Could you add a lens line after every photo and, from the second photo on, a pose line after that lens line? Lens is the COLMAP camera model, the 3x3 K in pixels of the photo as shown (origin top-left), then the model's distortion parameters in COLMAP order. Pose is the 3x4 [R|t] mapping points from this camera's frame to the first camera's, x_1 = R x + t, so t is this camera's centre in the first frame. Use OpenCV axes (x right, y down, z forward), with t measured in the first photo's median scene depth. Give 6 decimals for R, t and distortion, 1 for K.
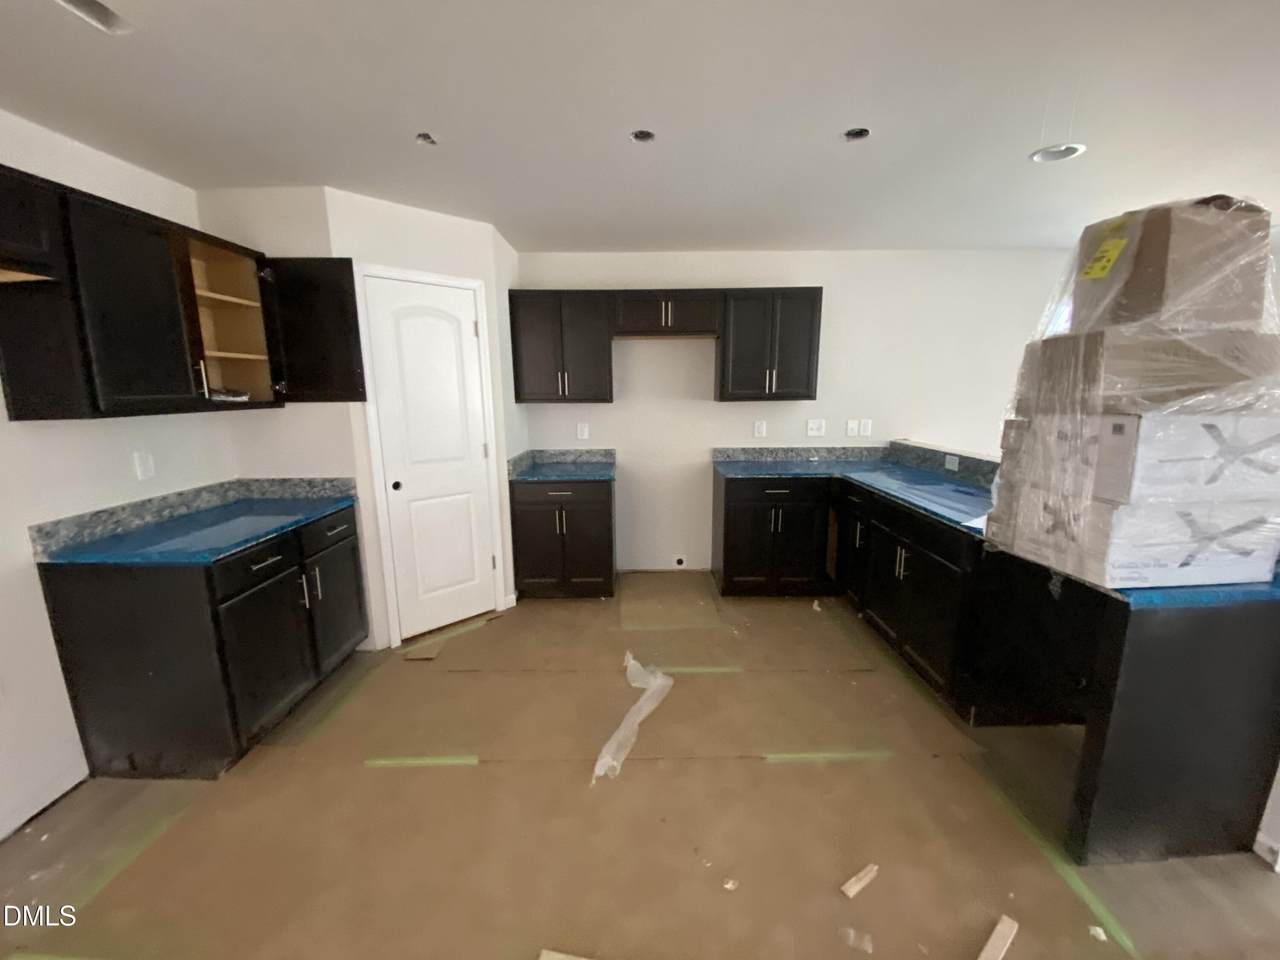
lens RADIAL K [[514.2, 0, 639.5], [0, 514.2, 484.4], [0, 0, 1]] dist [0.029591, -0.024277]
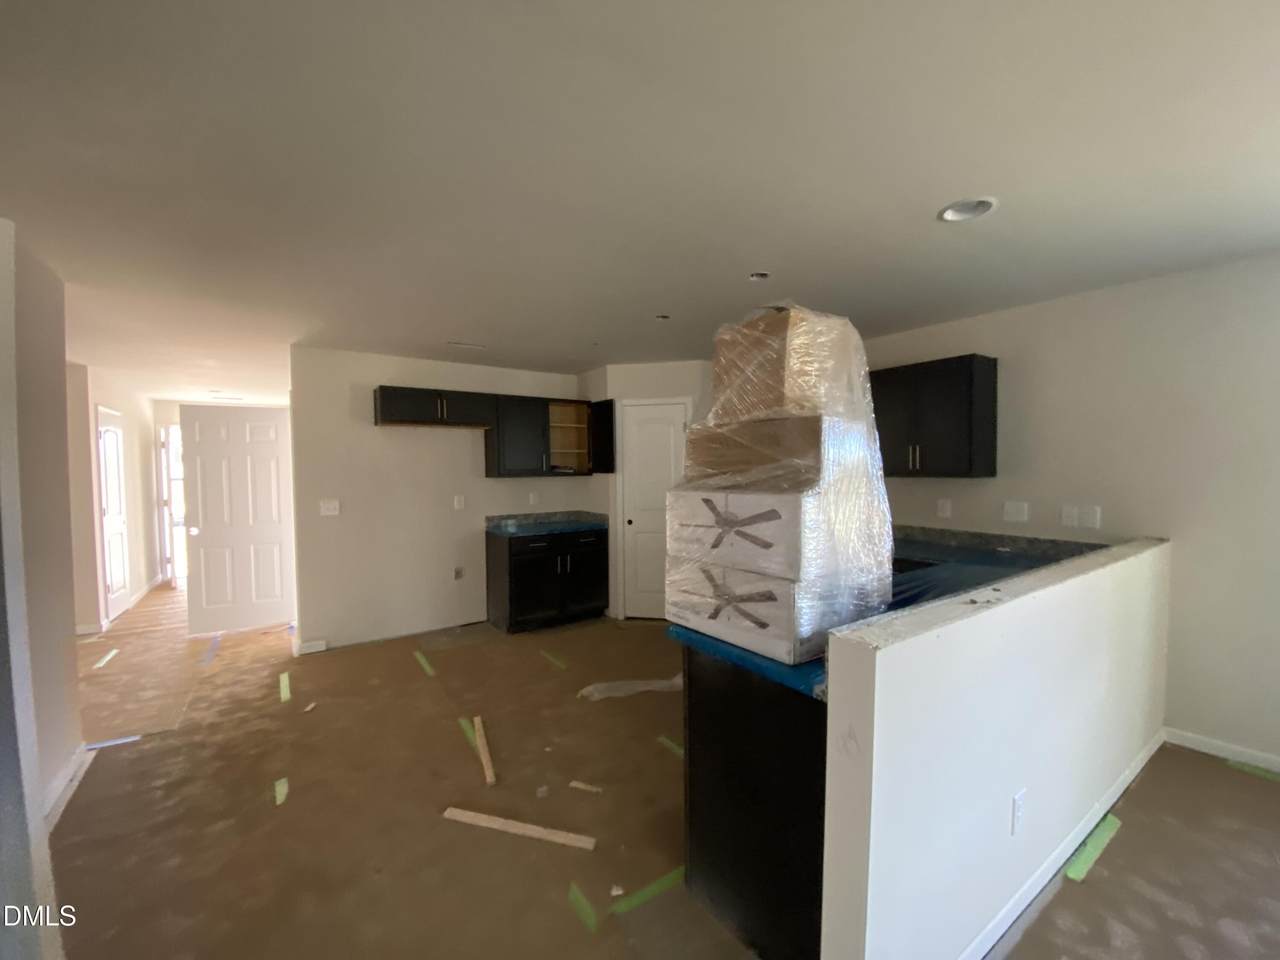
lens RADIAL K [[511.0, 0, 647.0], [0, 511.0, 488.4], [0, 0, 1]] dist [0.072261, -0.047771]
pose [[0.566437, 0.037609, -0.823246, 1.025910], [-0.144084, 0.988091, -0.053997, -0.027351], [0.811411, 0.149203, 0.565111, 0.088549]]
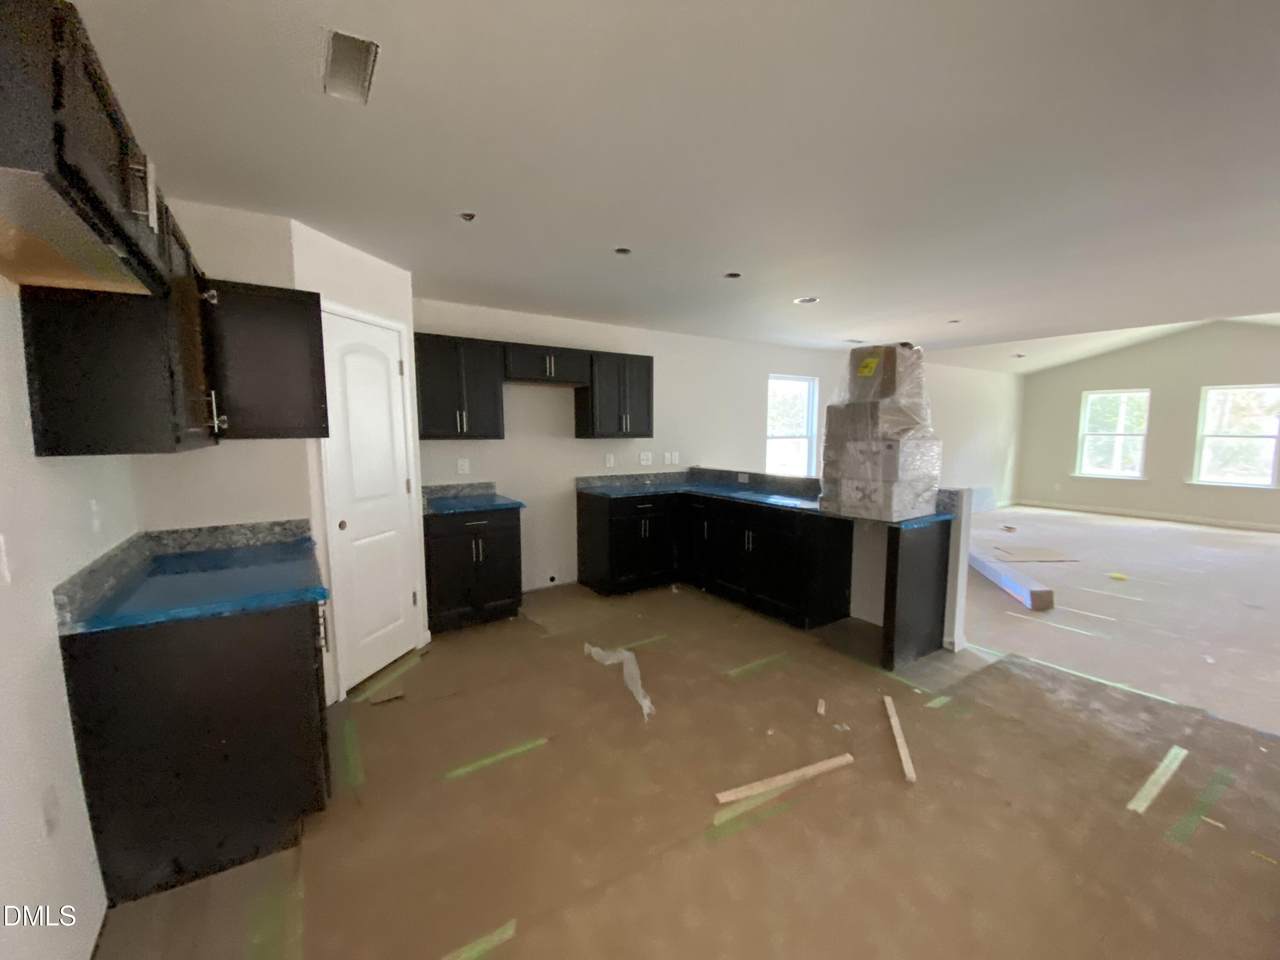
lens RADIAL K [[514.2, 0, 639.5], [0, 514.2, 484.4], [0, 0, 1]] dist [0.029591, -0.024277]
pose [[0.835006, -0.050708, 0.547899, -0.581080], [0.094035, 0.994247, -0.051293, 0.030968], [-0.542146, 0.094352, 0.834970, -0.111364]]
